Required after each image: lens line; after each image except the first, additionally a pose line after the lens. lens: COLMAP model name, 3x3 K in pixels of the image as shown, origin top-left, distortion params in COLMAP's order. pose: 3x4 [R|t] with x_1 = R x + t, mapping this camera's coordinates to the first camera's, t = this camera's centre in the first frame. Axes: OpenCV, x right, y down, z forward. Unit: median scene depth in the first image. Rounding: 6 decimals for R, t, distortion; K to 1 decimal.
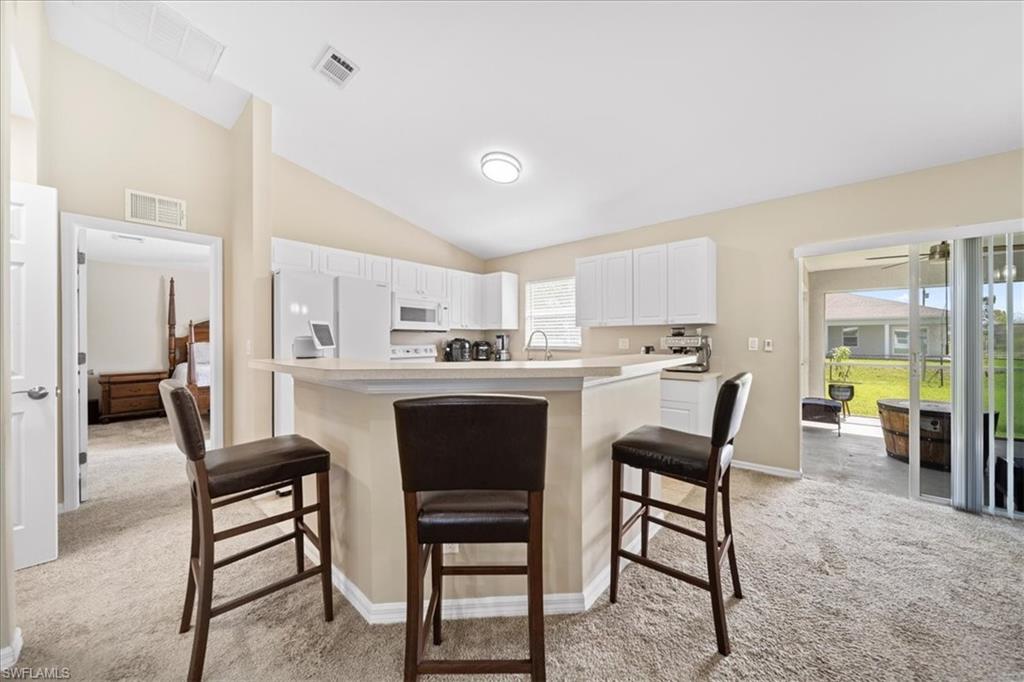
lens RADIAL K [[365.0, 0, 512.0], [0, 365.0, 341.0], [0, 0, 1]] dist [-0.000323, -0.000162]
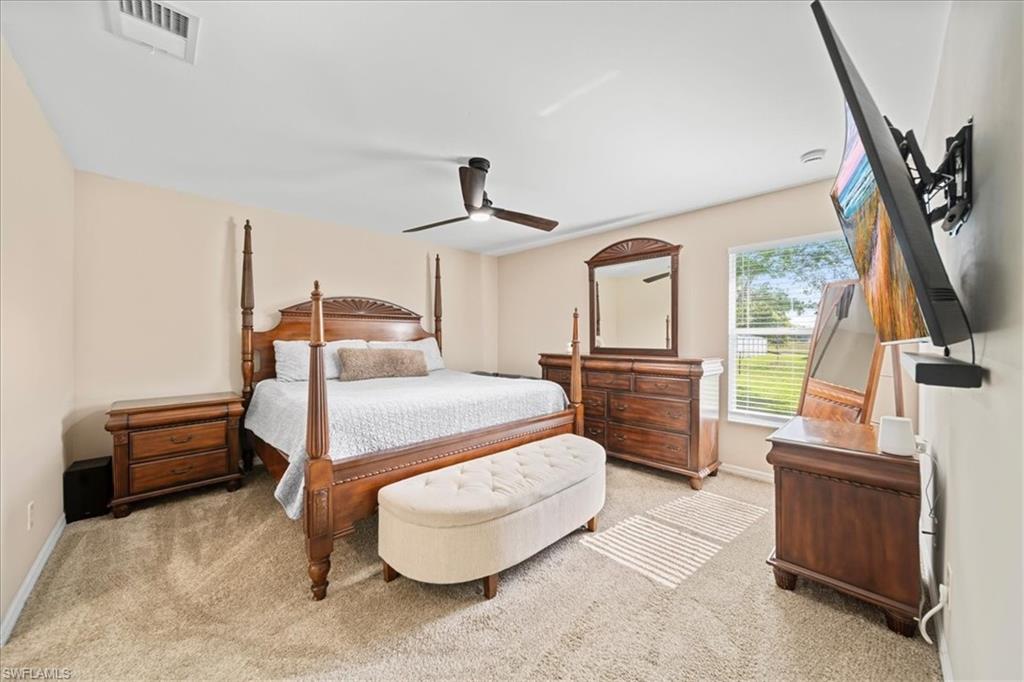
lens RADIAL K [[360.4, 0, 515.7], [0, 360.4, 337.2], [0, 0, 1]] dist [-0.000013, 0.000051]
pose [[0.997475, -0.000169, -0.071025, -0.572531], [0.000090, 0.999999, -0.001113, -0.001245], [0.071025, 0.001103, 0.997474, 0.570595]]
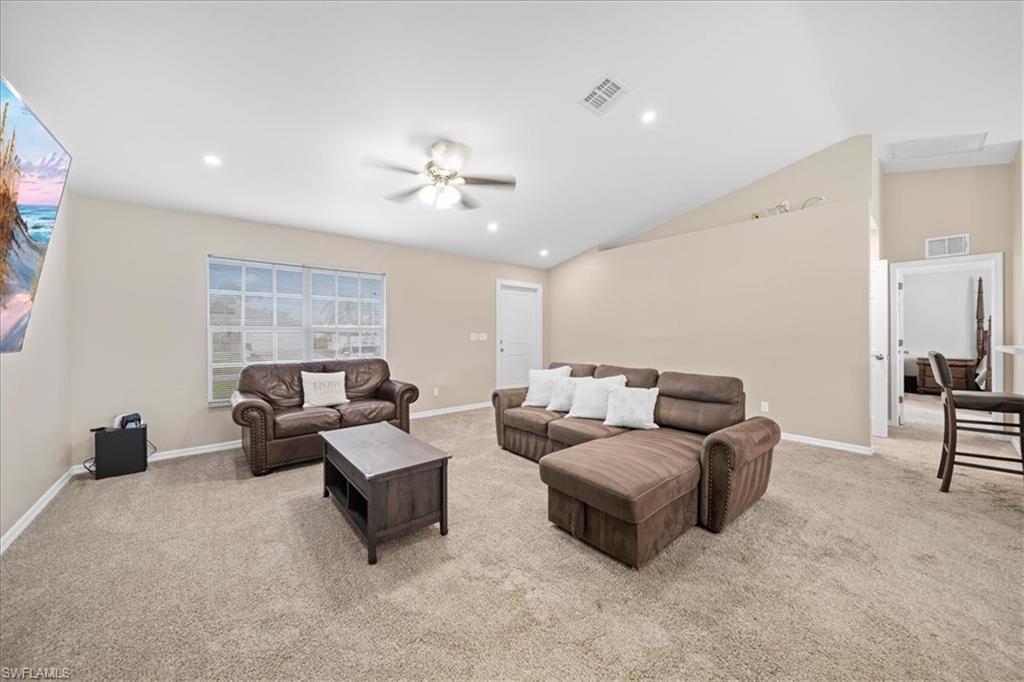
lens RADIAL K [[365.5, 0, 507.1], [0, 365.5, 332.5], [0, 0, 1]] dist [-0.013598, 0.000003]
pose [[-0.143922, -0.000665, -0.989589, 0.414530], [-0.003612, 0.999993, -0.000147, 0.002176], [0.989582, 0.003553, -0.143923, -0.322313]]
